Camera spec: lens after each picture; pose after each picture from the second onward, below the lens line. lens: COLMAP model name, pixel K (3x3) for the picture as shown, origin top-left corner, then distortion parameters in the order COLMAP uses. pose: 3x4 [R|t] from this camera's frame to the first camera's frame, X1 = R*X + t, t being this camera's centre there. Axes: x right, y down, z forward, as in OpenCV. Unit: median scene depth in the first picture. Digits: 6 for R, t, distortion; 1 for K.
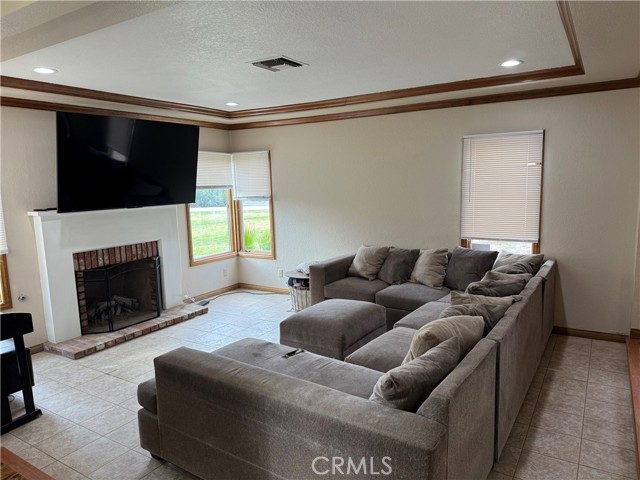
lens RADIAL K [[454.7, 0, 320.0], [0, 454.7, 240.0], [0, 0, 1]] dist [0.006852, -0.002569]
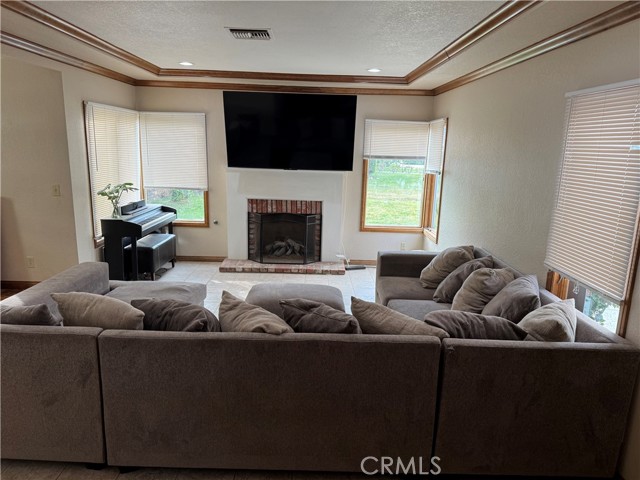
lens RADIAL K [[438.2, 0, 318.9], [0, 438.2, 252.2], [0, 0, 1]] dist [0.081547, -0.075589]
pose [[0.542459, 0.240800, -0.804832, 0.604115], [-0.157485, 0.970203, 0.184133, -0.082404], [0.825189, 0.026864, 0.564217, 0.402600]]
